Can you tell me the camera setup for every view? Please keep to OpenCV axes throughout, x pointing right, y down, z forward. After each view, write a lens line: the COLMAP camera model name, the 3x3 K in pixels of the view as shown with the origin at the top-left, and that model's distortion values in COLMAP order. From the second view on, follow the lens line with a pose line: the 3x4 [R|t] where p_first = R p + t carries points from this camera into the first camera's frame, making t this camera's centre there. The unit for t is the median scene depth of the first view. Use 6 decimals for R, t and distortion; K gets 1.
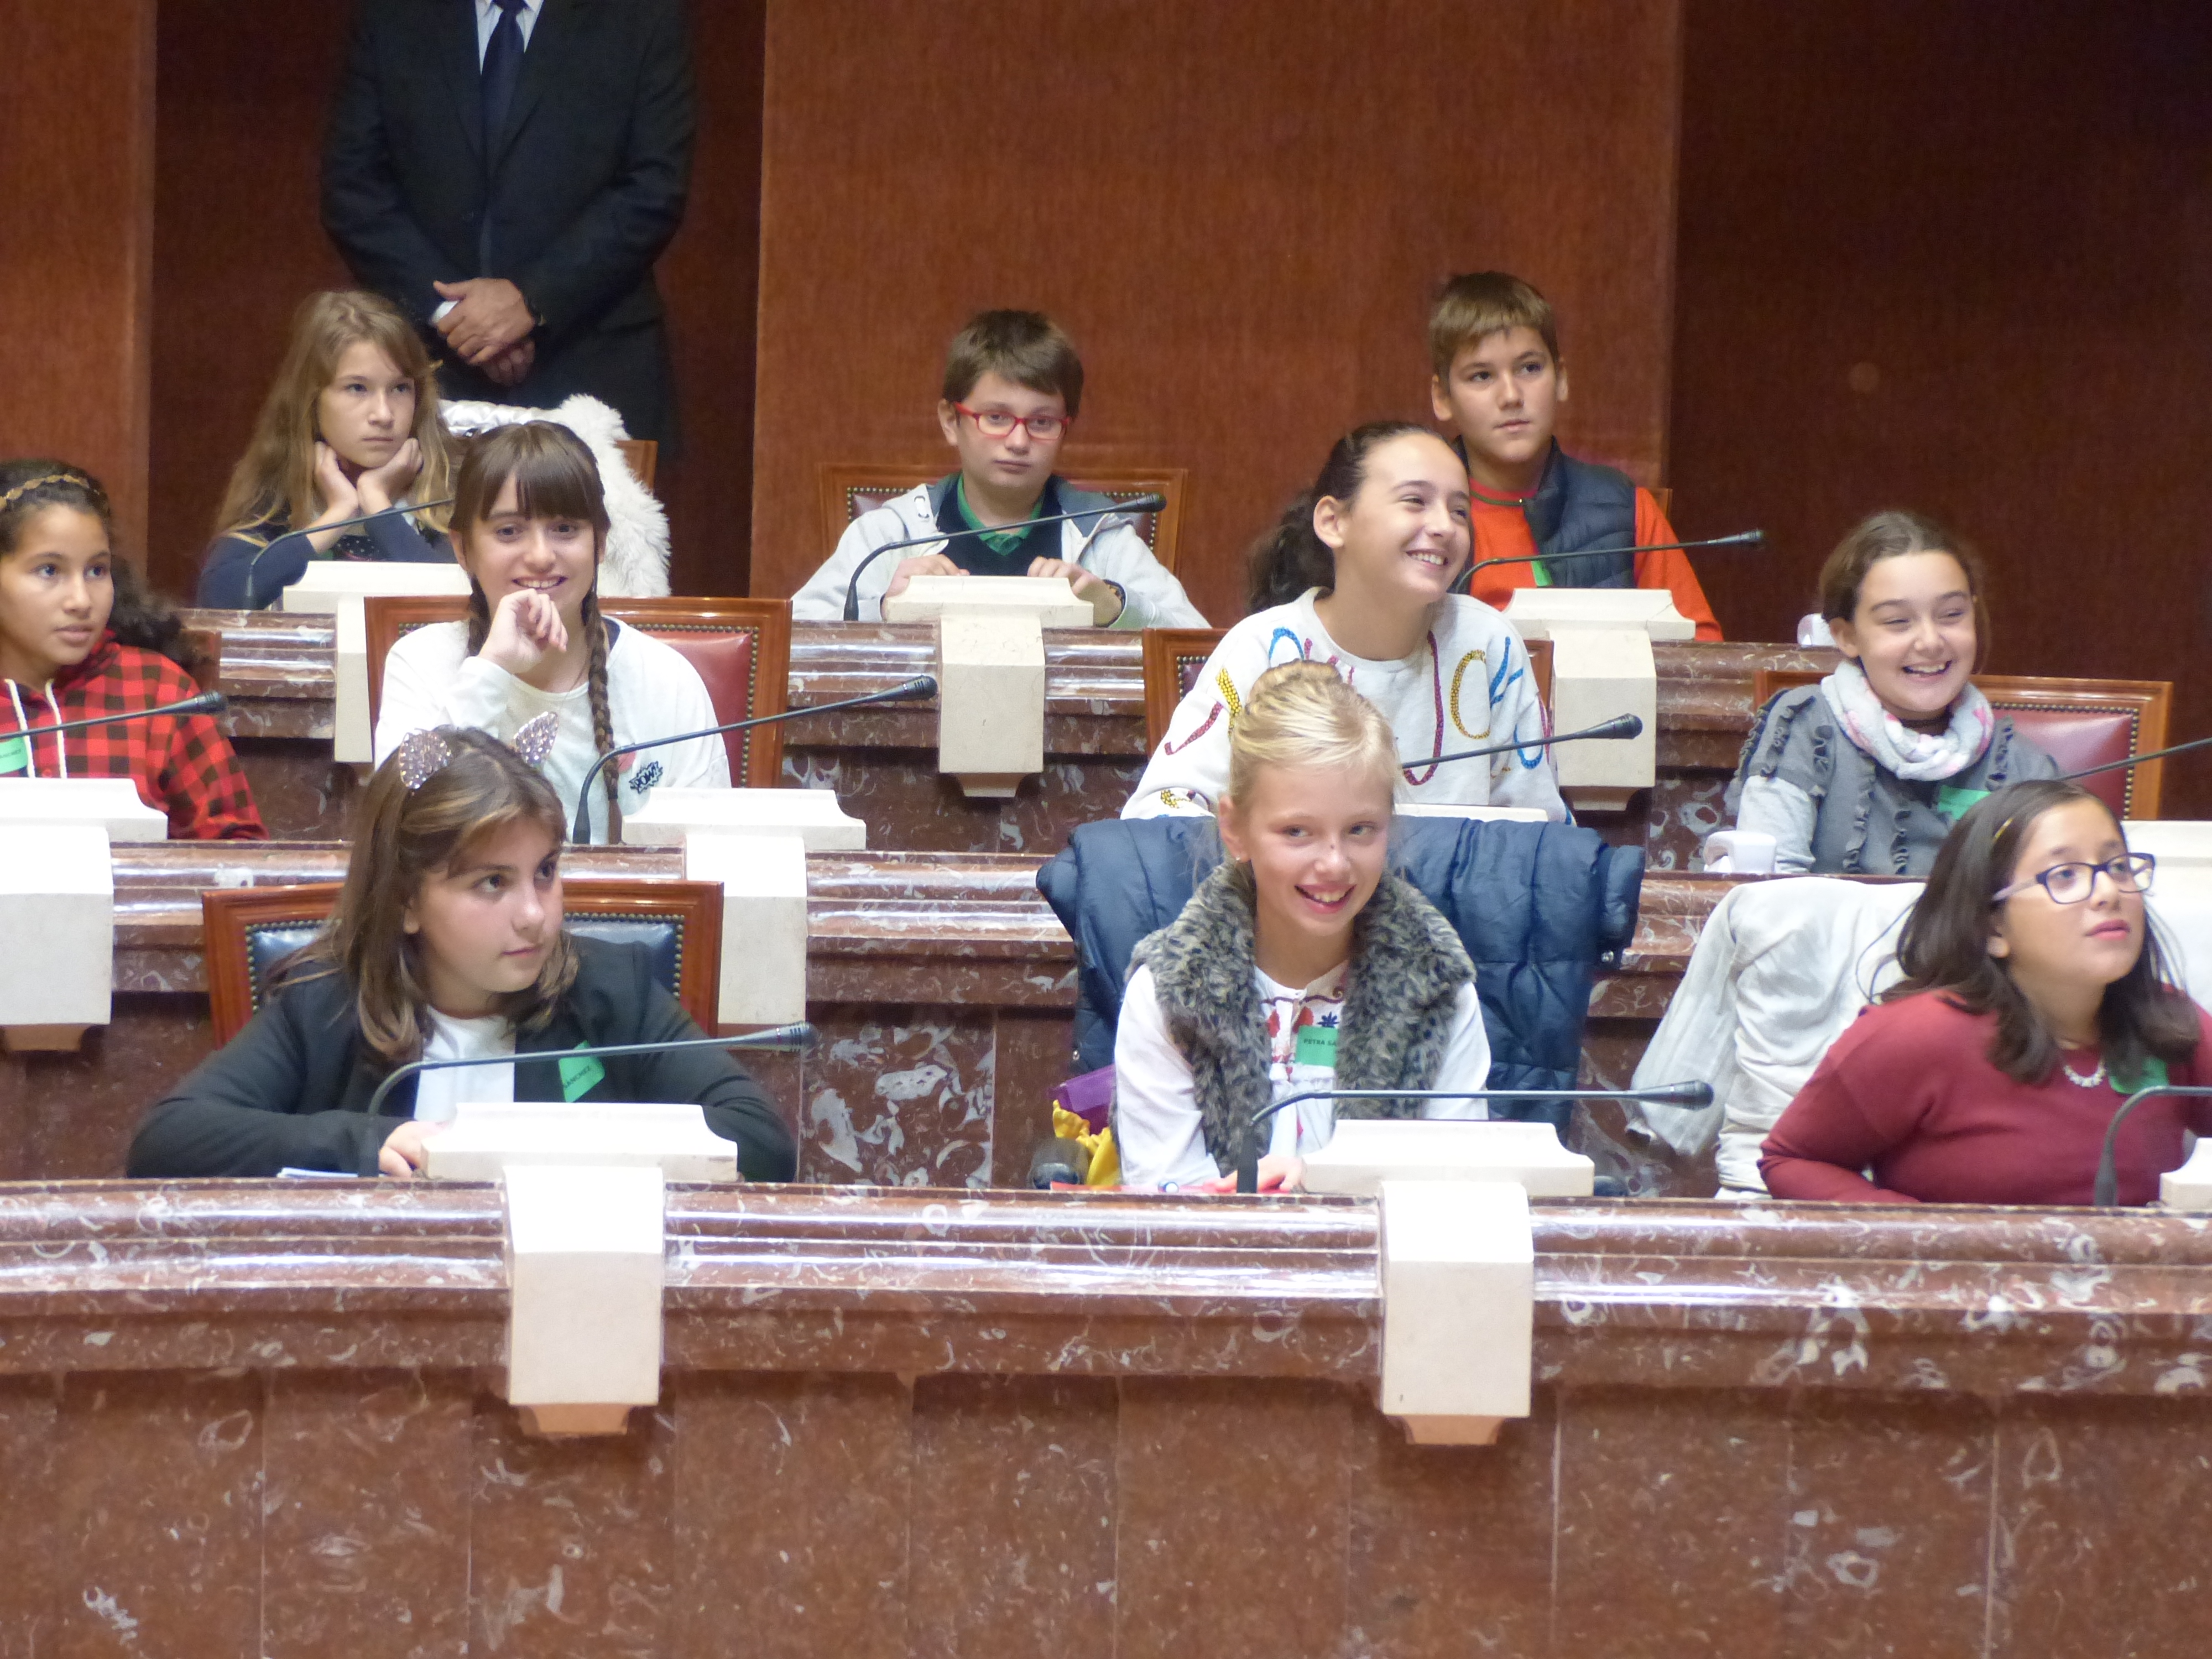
lens RADIAL K [[7607.7, 0, 1103.9], [0, 7607.7, 831.6], [0, 0, 1]] dist [0.105666, 0.000000]
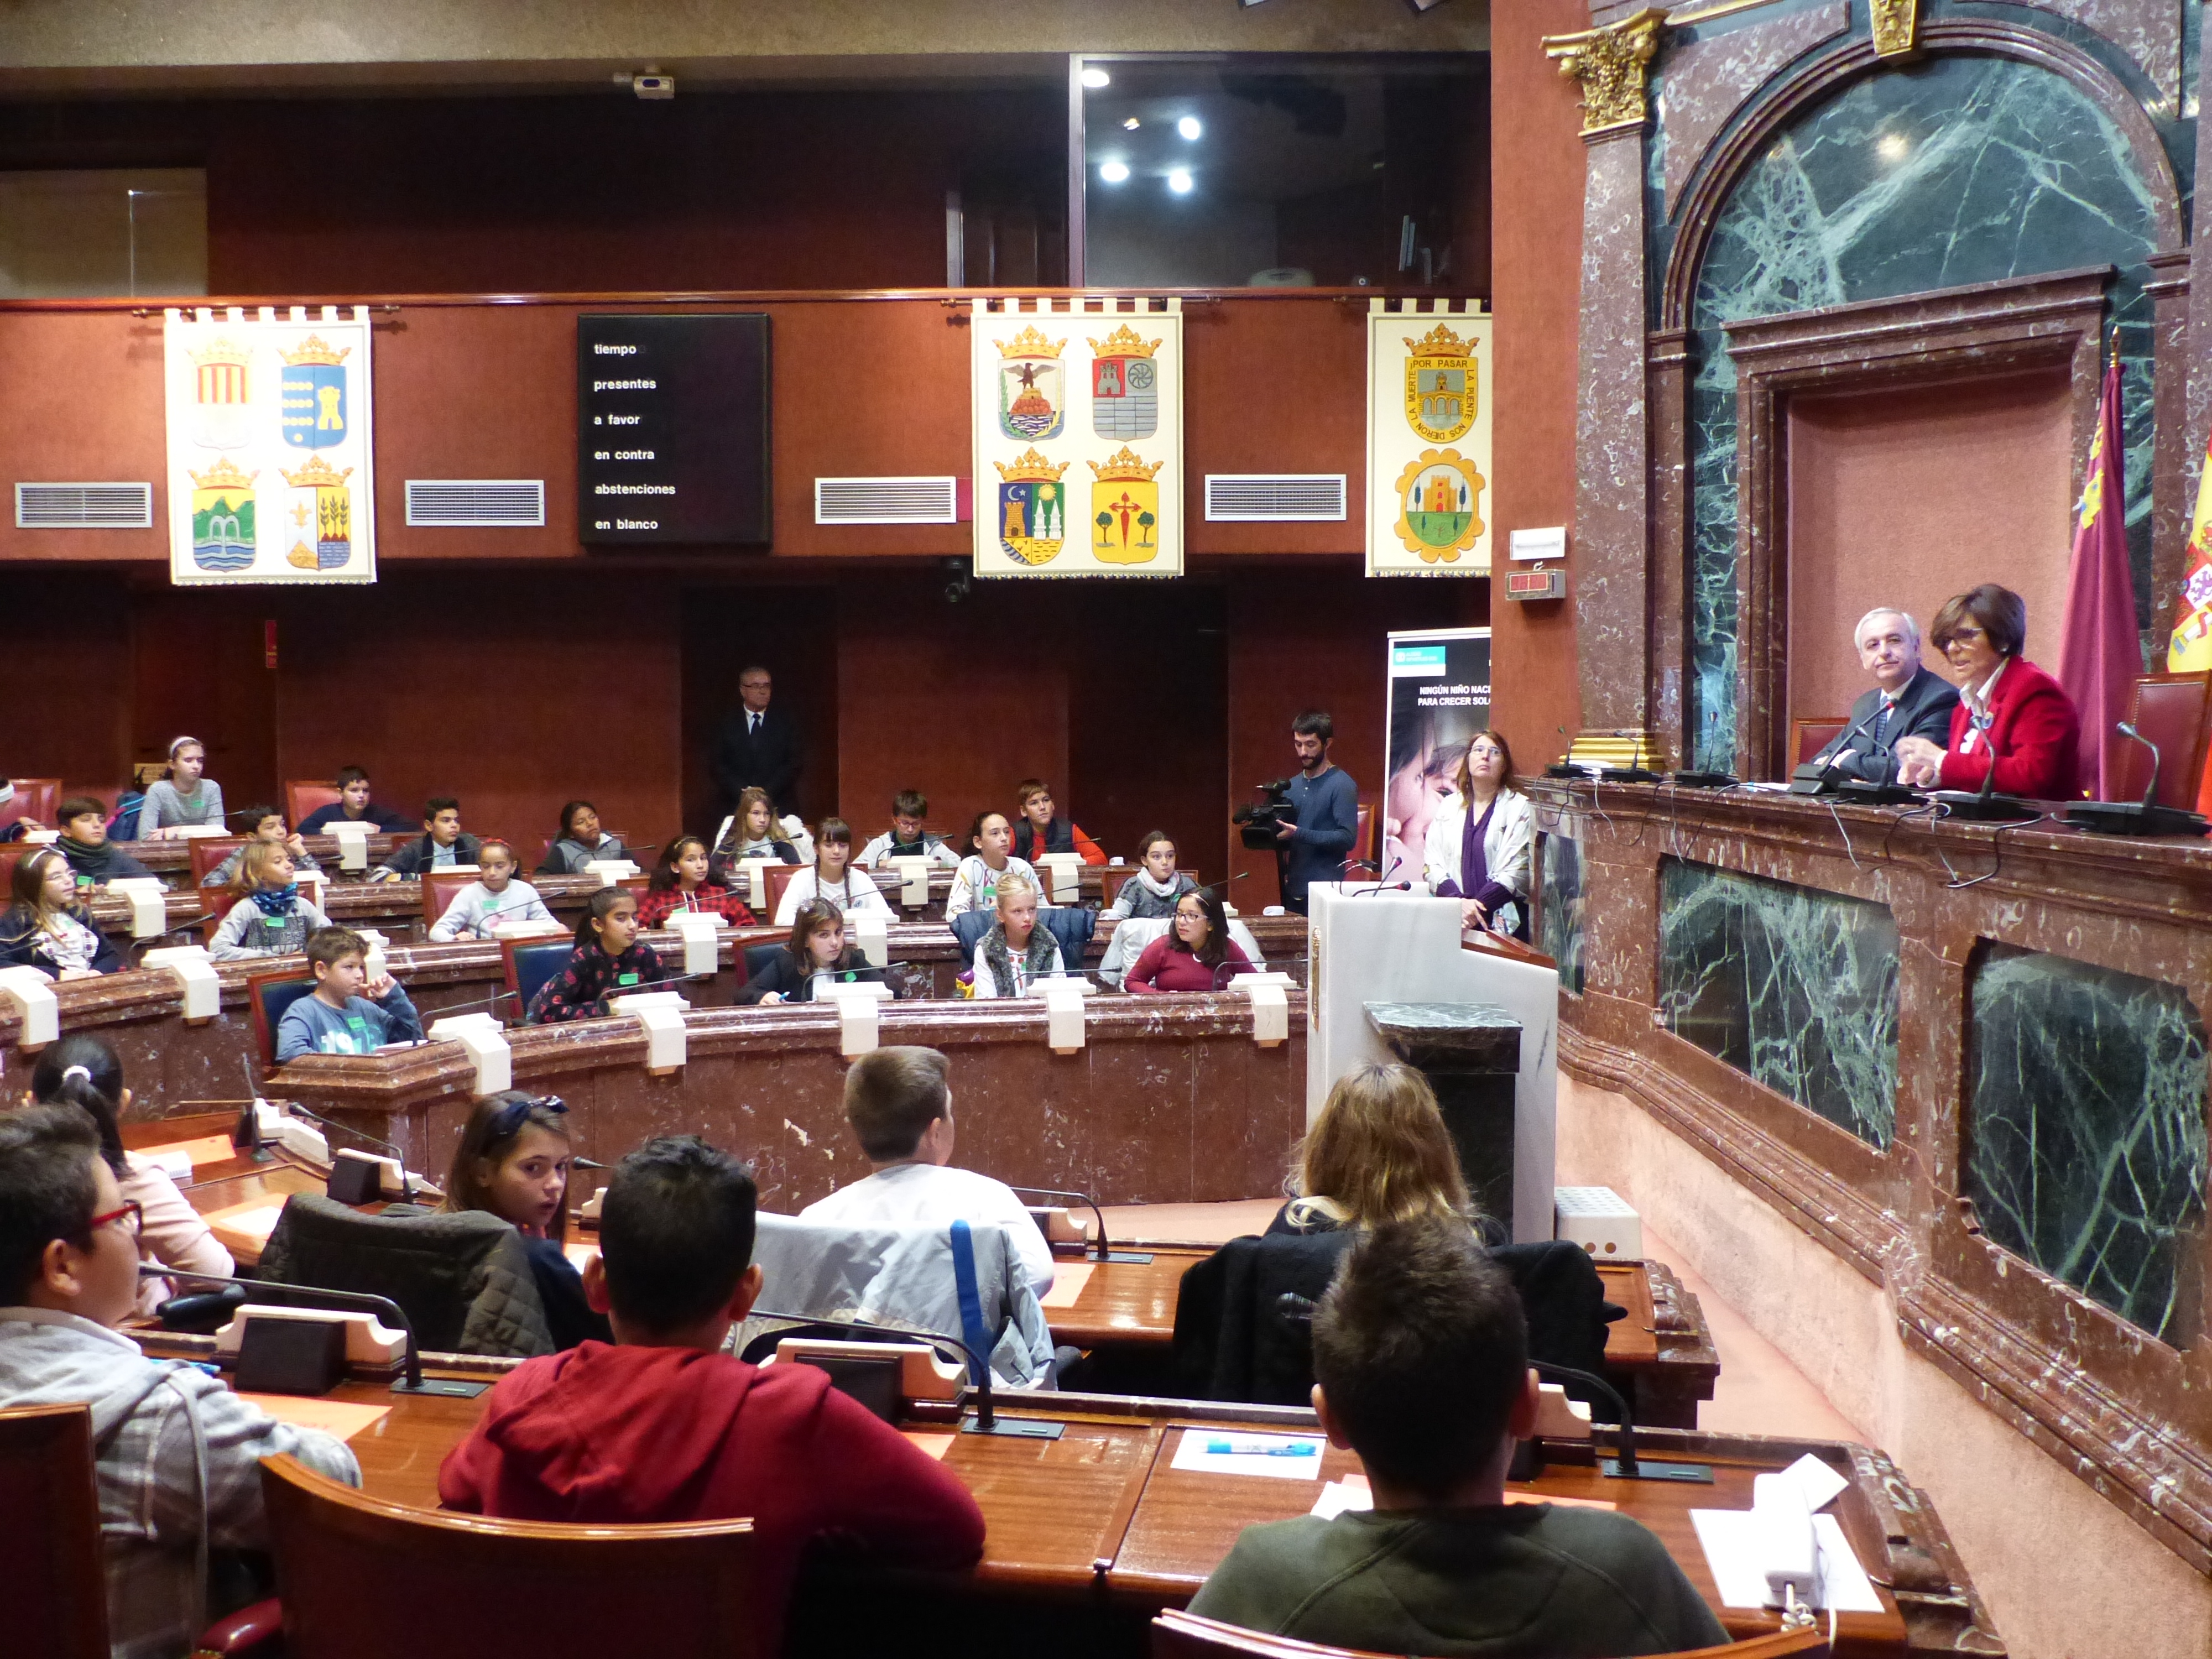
lens RADIAL K [[2075.1, 0, 1108.7], [0, 2075.1, 825.5], [0, 0, 1]] dist [-0.021029, 0.000000]
pose [[0.990023, -0.033754, 0.136806, -0.078897], [0.040601, 0.998042, -0.047569, 0.008920], [-0.134932, 0.052649, 0.989455, -0.139523]]
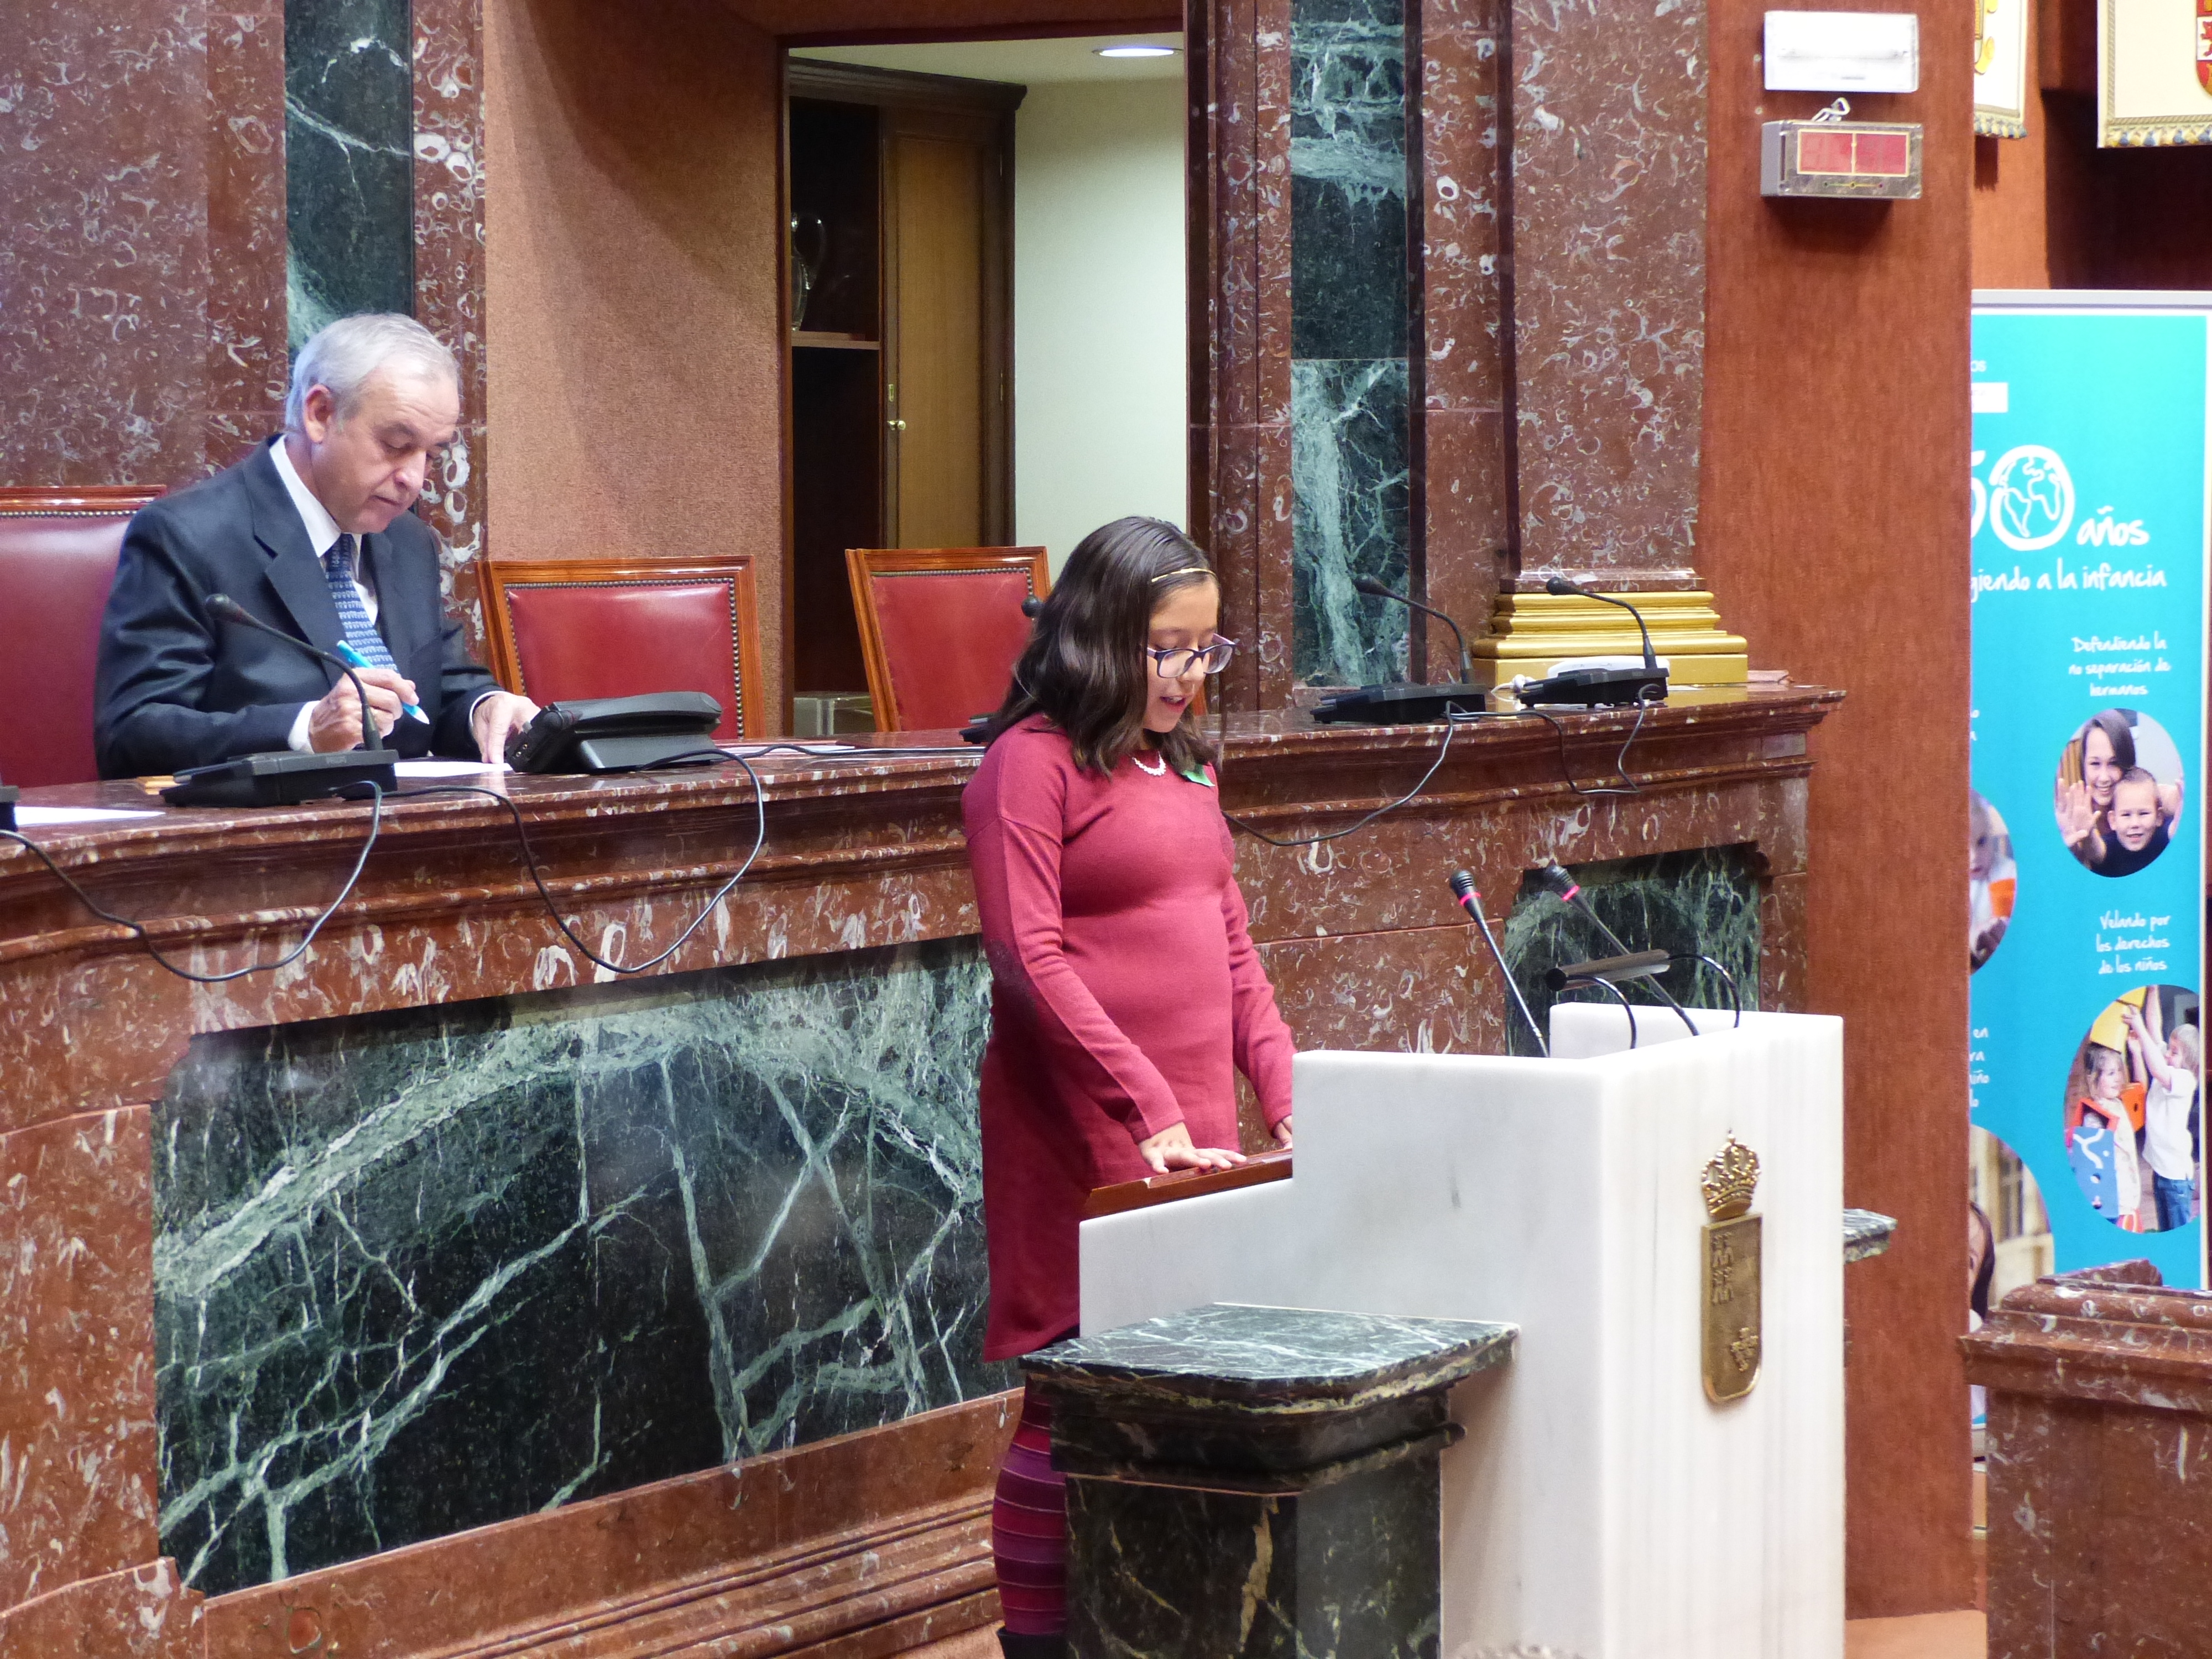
lens RADIAL K [[5725.5, 0, 1105.1], [0, 5725.5, 829.1], [0, 0, 1]] dist [-0.015732, 0.000000]
pose [[-0.929982, -0.042429, 0.365149, -0.103098], [0.016410, 0.987535, 0.156542, -0.130556], [-0.367239, 0.151573, -0.917693, 1.132317]]
